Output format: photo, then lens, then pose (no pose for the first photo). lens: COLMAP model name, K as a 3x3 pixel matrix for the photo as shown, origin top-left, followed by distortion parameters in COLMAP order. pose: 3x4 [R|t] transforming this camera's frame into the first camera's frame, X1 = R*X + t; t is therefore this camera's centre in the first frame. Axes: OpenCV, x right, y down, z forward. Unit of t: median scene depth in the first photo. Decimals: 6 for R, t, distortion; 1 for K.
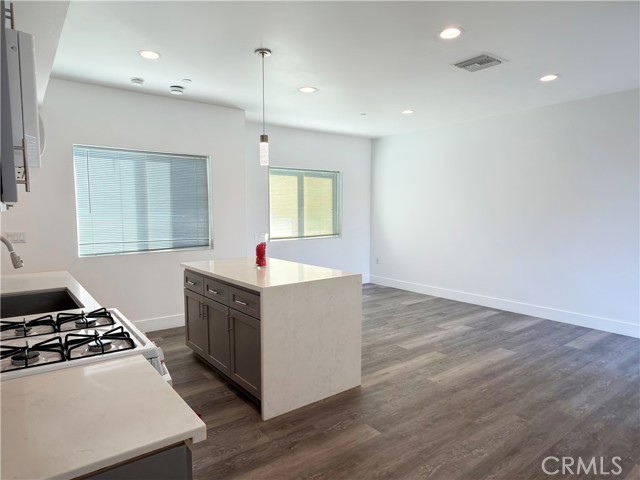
lens RADIAL K [[396.2, 0, 319.7], [0, 396.2, 241.0], [0, 0, 1]] dist [0.006813, 0.001002]
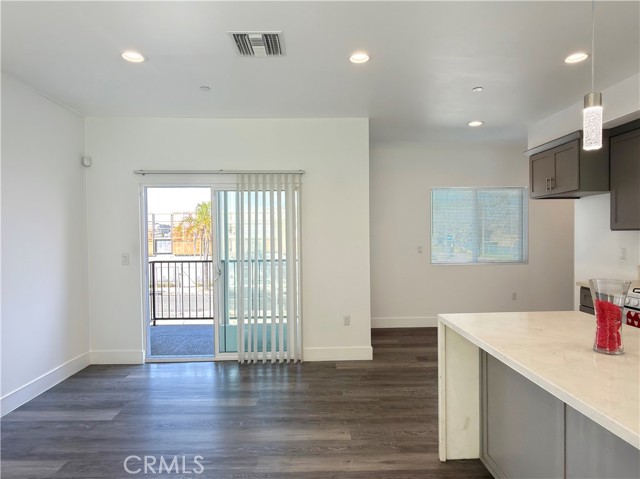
lens RADIAL K [[396.2, 0, 319.1], [0, 396.2, 240.3], [0, 0, 1]] dist [0.006813, 0.001002]
pose [[-0.810412, -0.006871, 0.585820, -0.166240], [0.051800, 0.995175, 0.083331, -0.146567], [-0.583566, 0.097878, -0.806146, 1.784367]]
